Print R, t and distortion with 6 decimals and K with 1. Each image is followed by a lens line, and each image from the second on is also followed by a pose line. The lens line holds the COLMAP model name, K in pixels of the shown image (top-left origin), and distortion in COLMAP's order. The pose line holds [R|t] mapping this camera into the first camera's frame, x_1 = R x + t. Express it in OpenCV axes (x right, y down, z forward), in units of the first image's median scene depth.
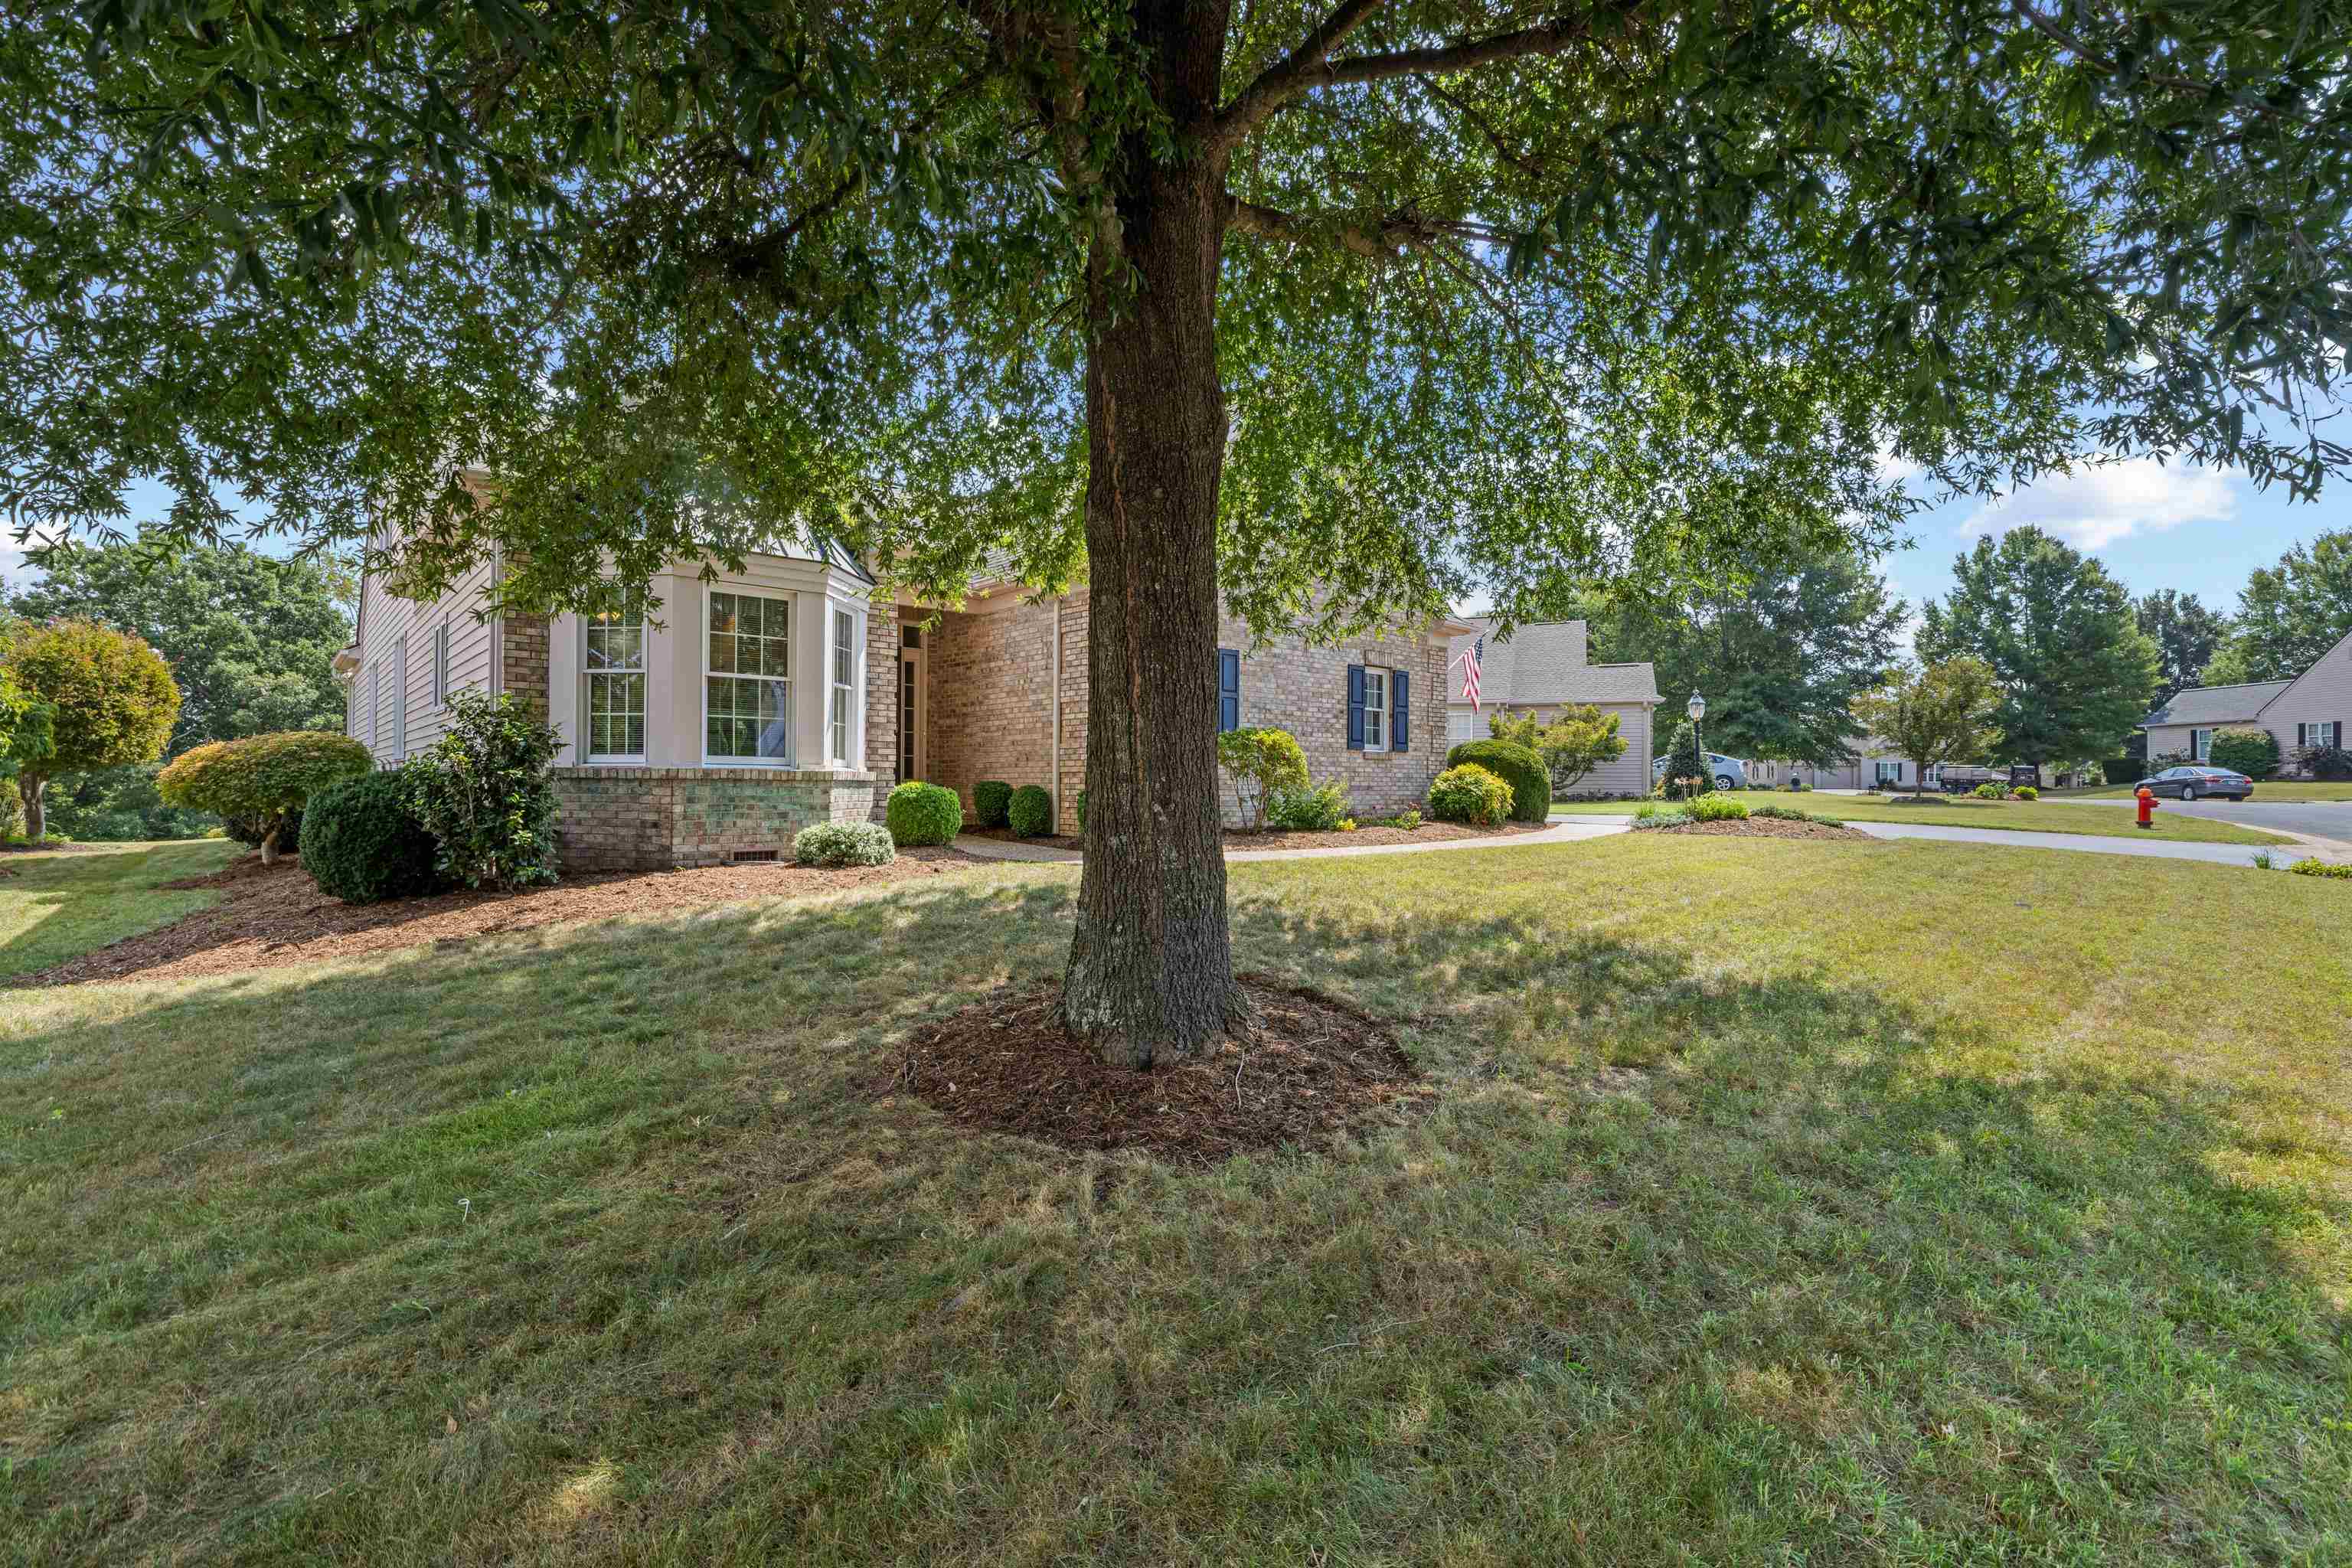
lens RADIAL K [[1062.4, 0, 1175.4], [0, 1062.4, 791.8], [0, 0, 1]] dist [-0.000662, 0.000566]
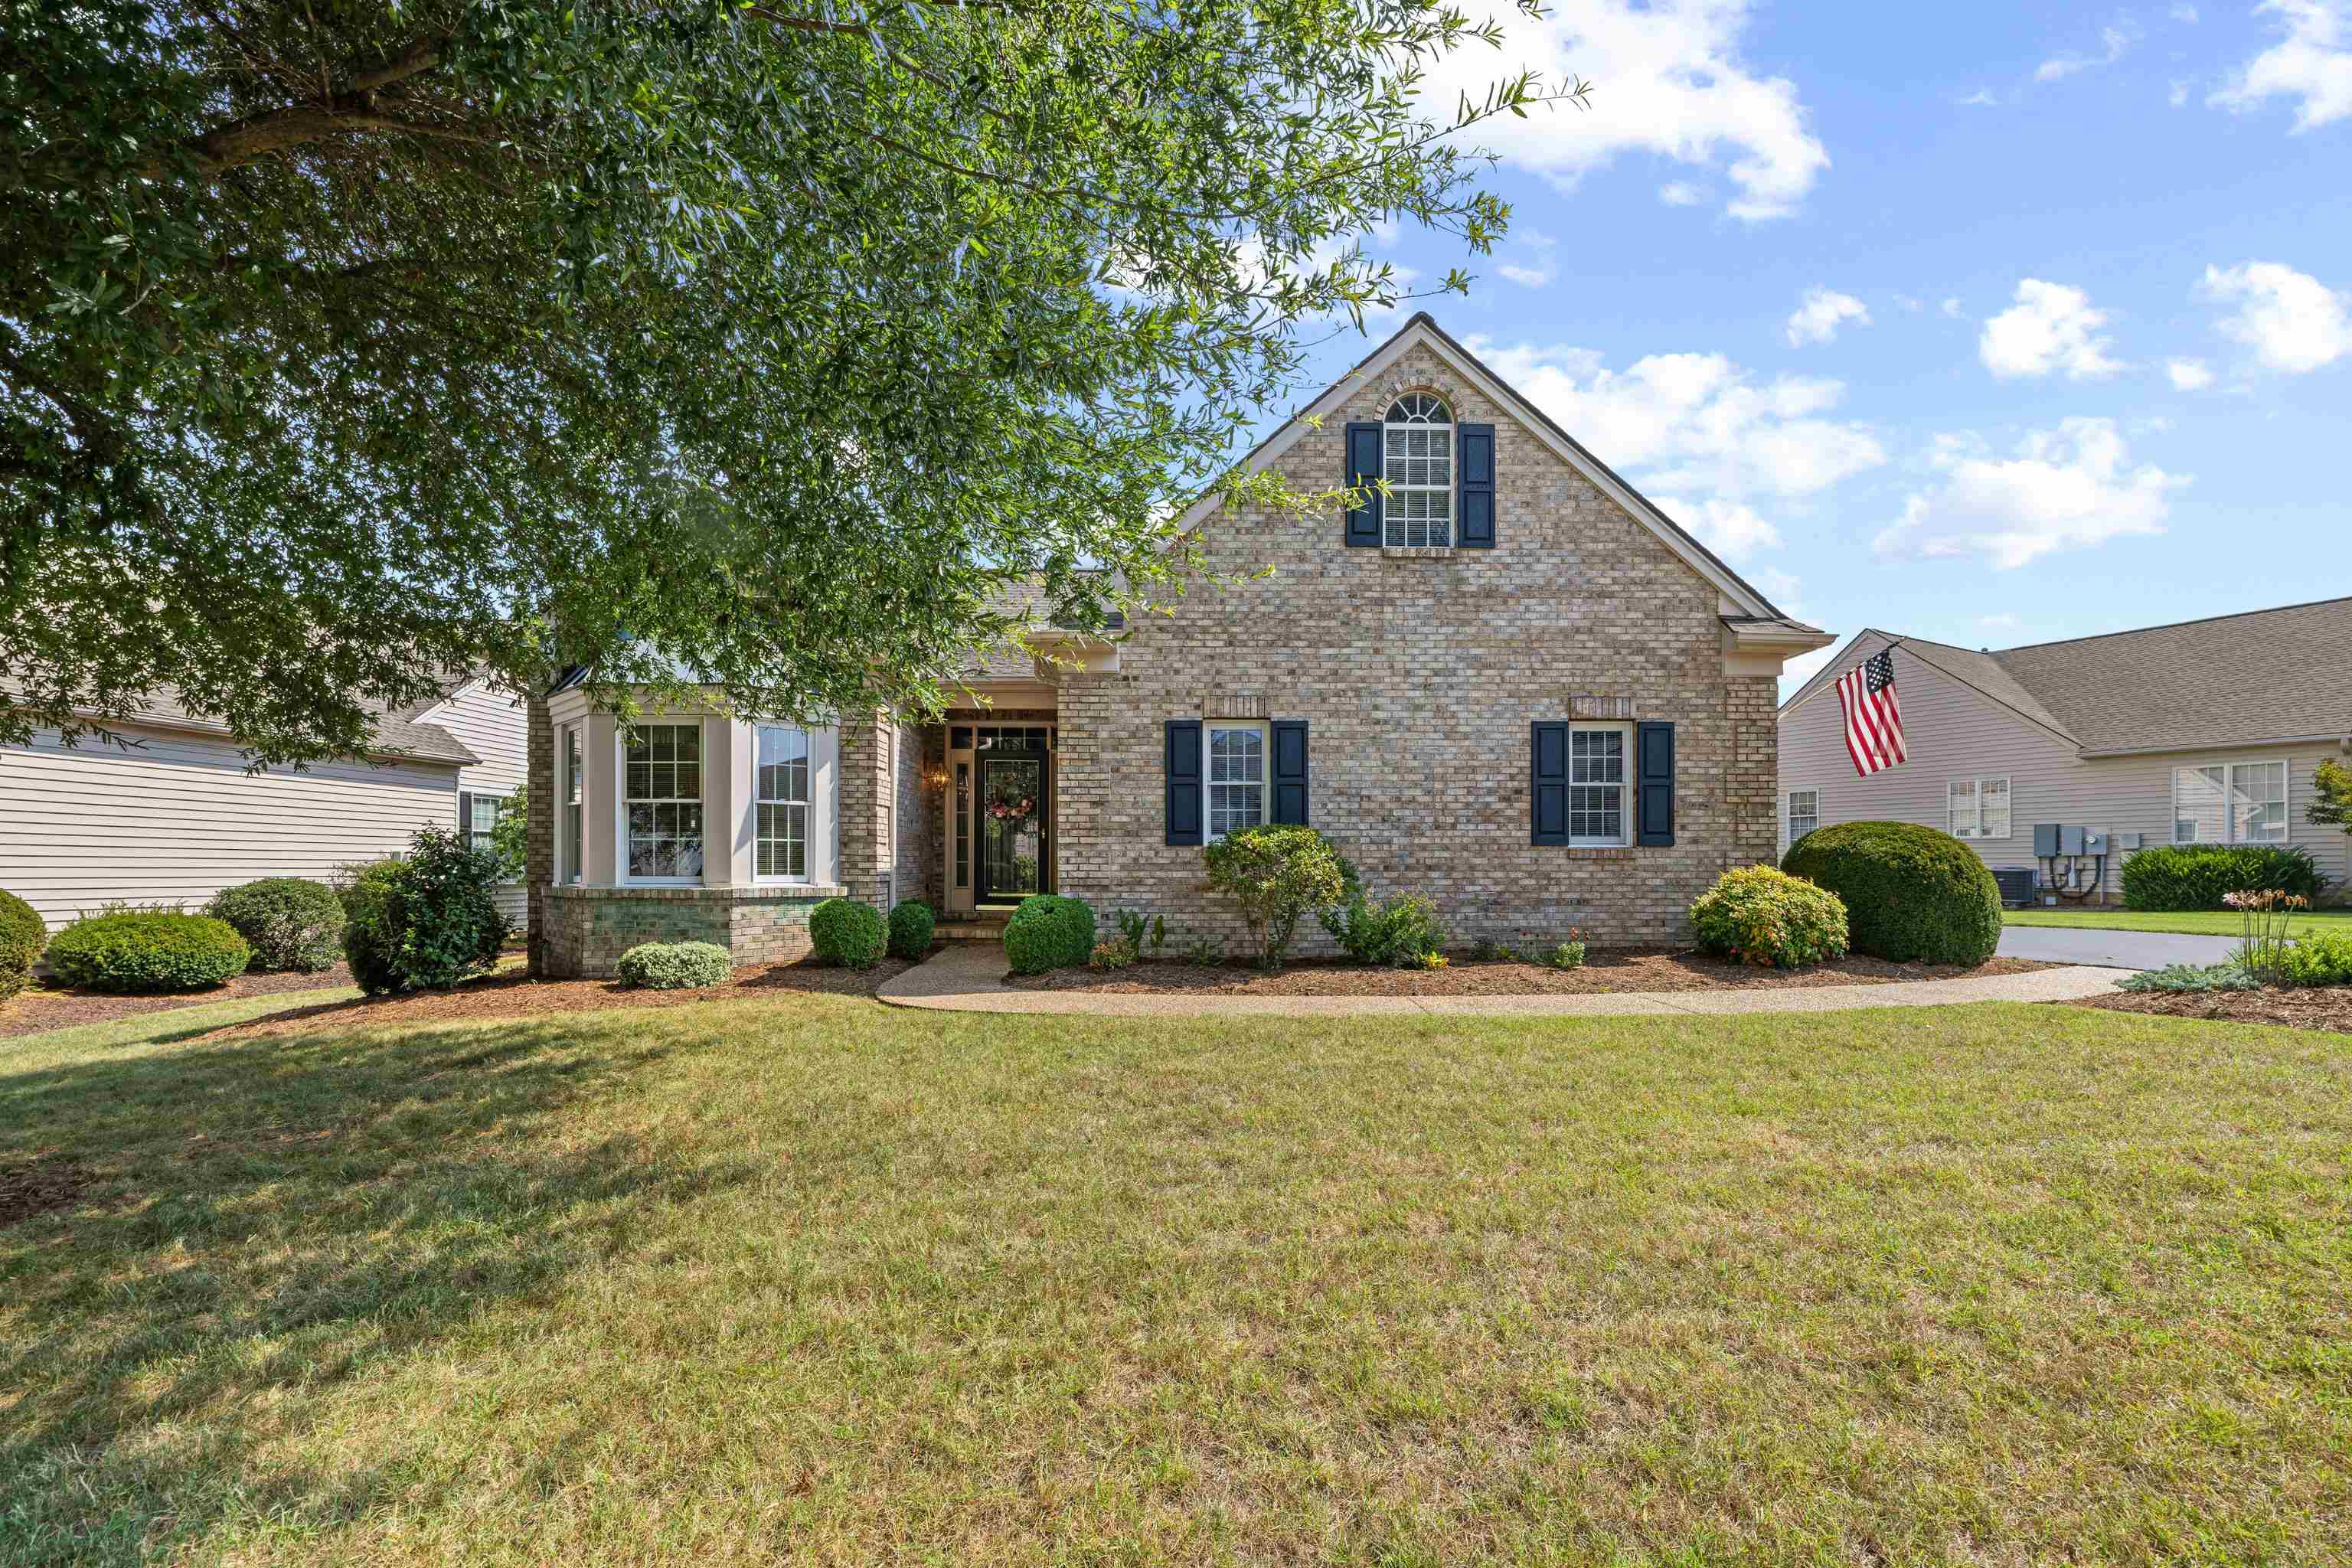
lens RADIAL K [[1066.2, 0, 1188.6], [0, 1066.2, 864.2], [0, 0, 1]] dist [0.005446, -0.001434]
pose [[0.765018, -0.008747, -0.643949, 0.528941], [0.001575, 0.999930, -0.011711, -0.024699], [0.644007, 0.007945, 0.764978, 0.403625]]
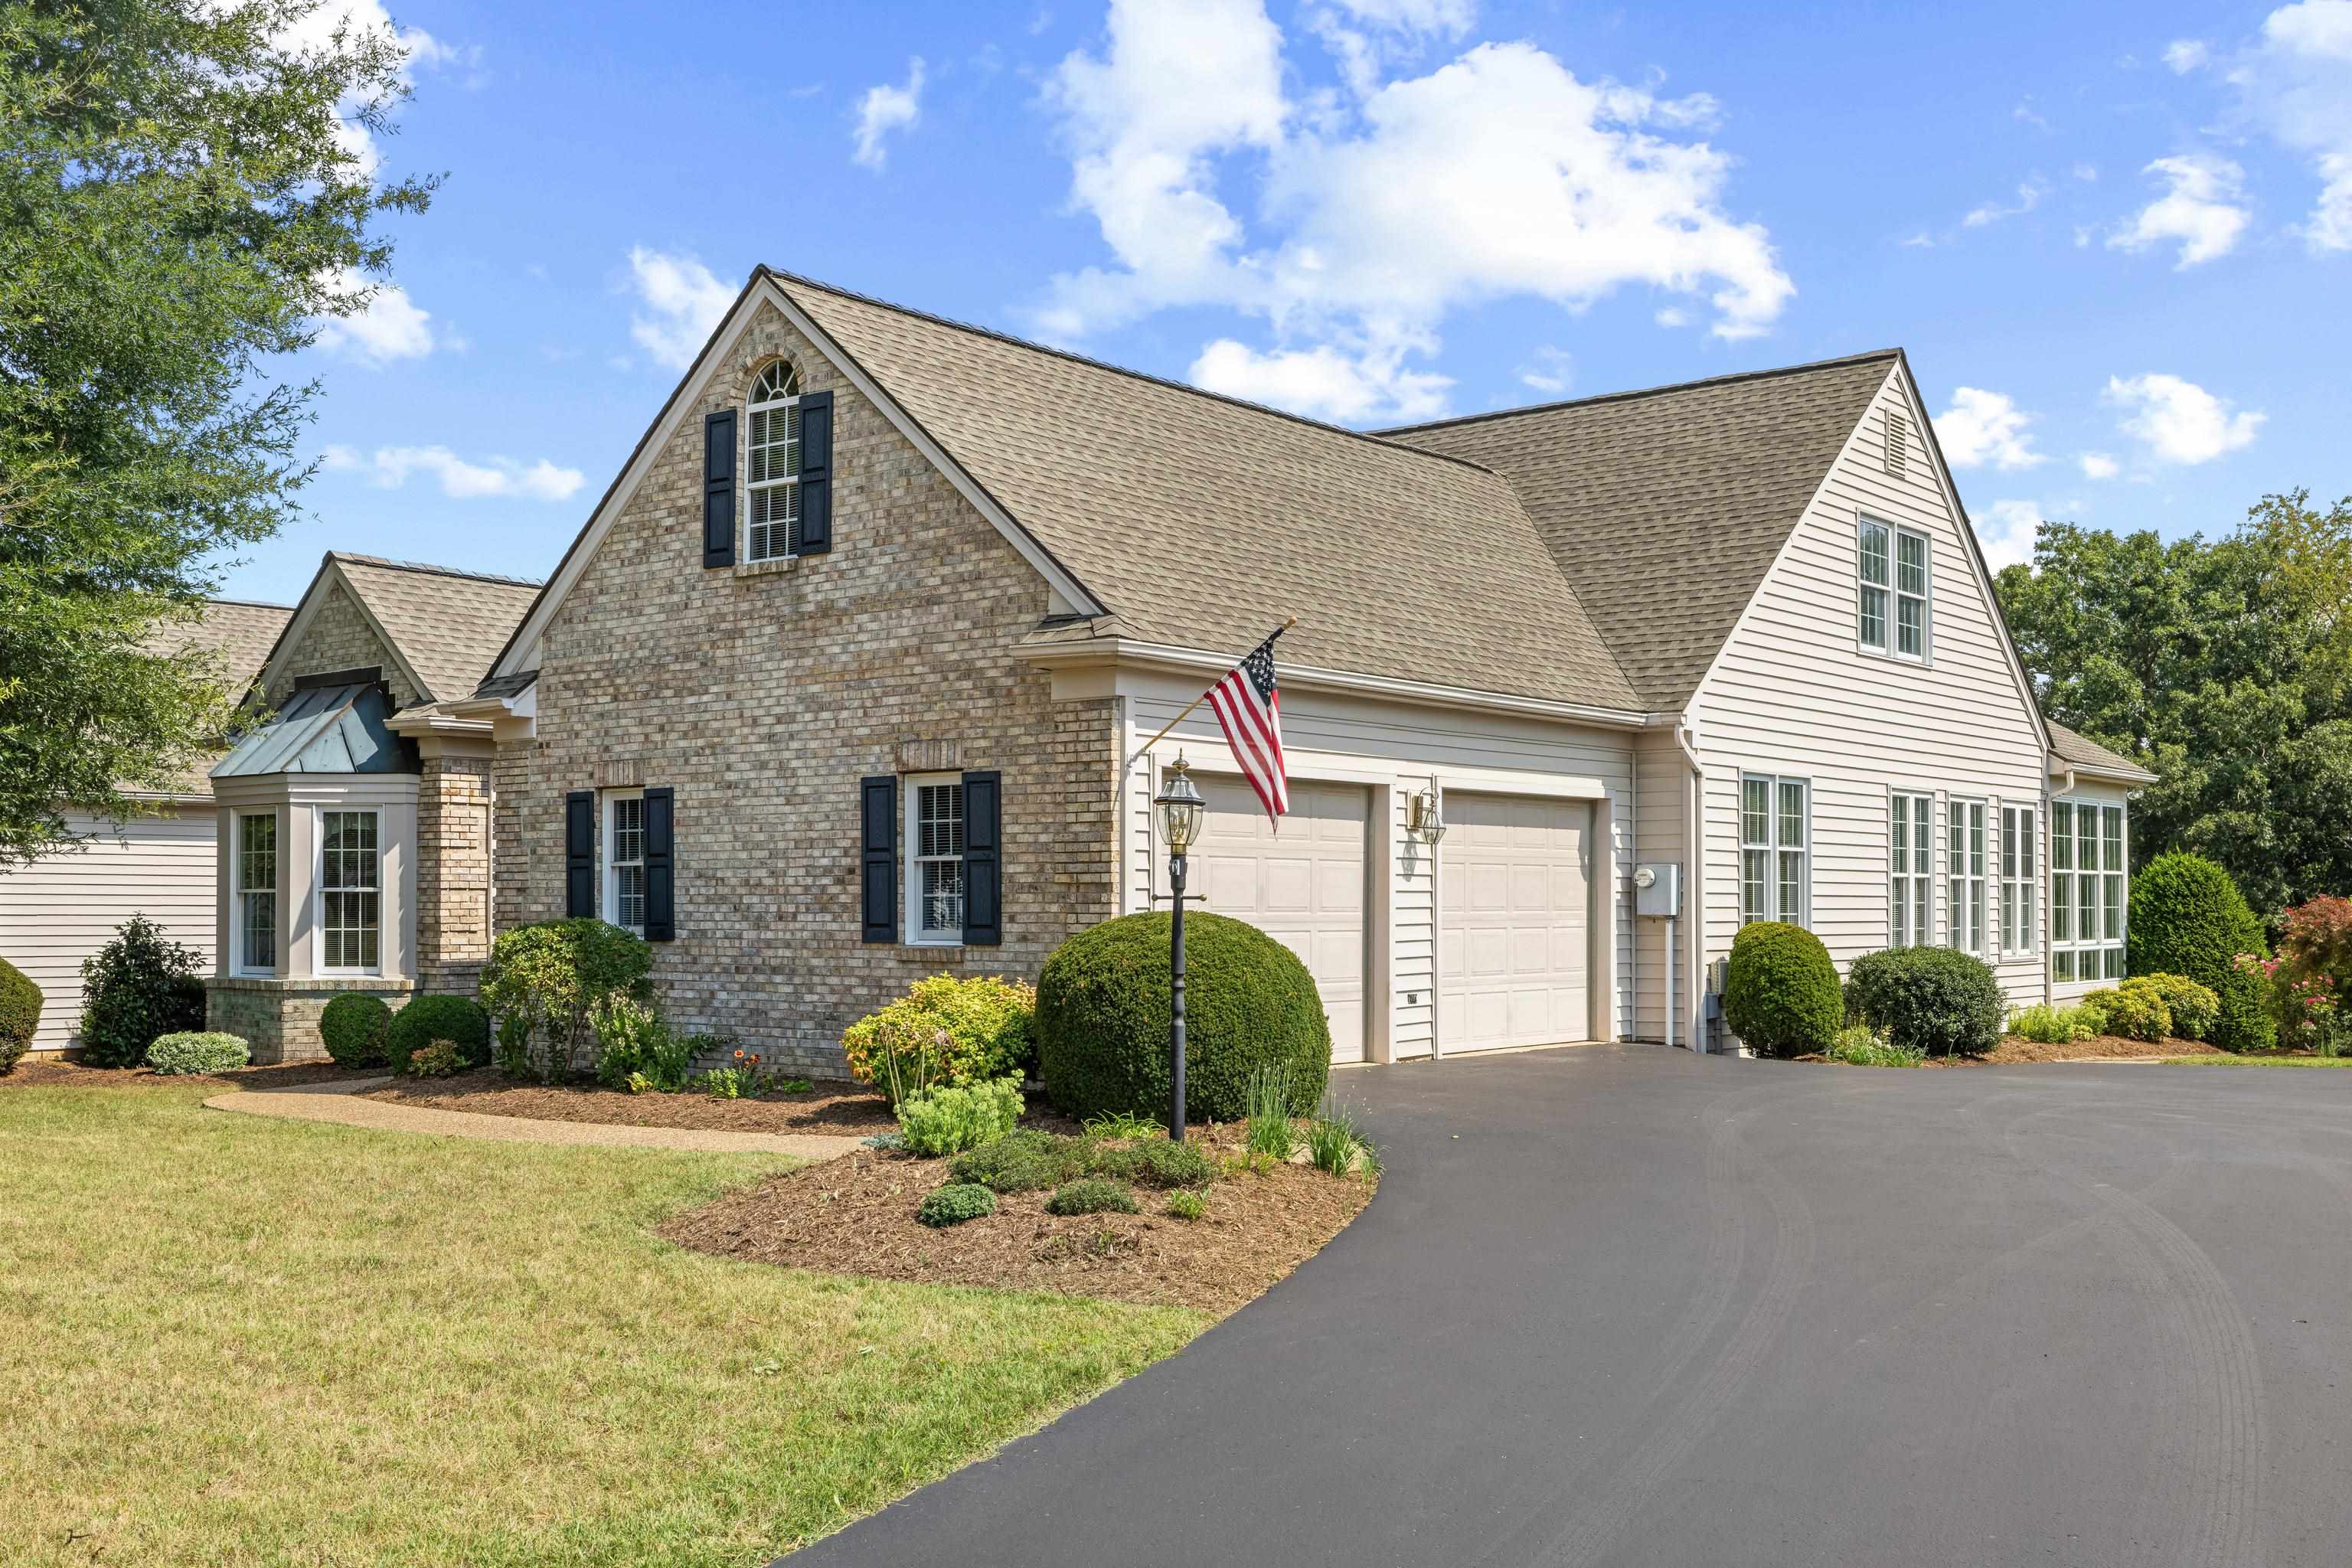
lens RADIAL K [[2330.7, 0, 1171.3], [0, 2330.7, 875.1], [0, 0, 1]] dist [0.005010, 0.000000]
pose [[0.168927, -0.020711, -0.985411, 1.580762], [-0.002149, 0.999769, -0.021381, -0.059243], [0.985626, 0.005729, 0.168843, 1.162011]]
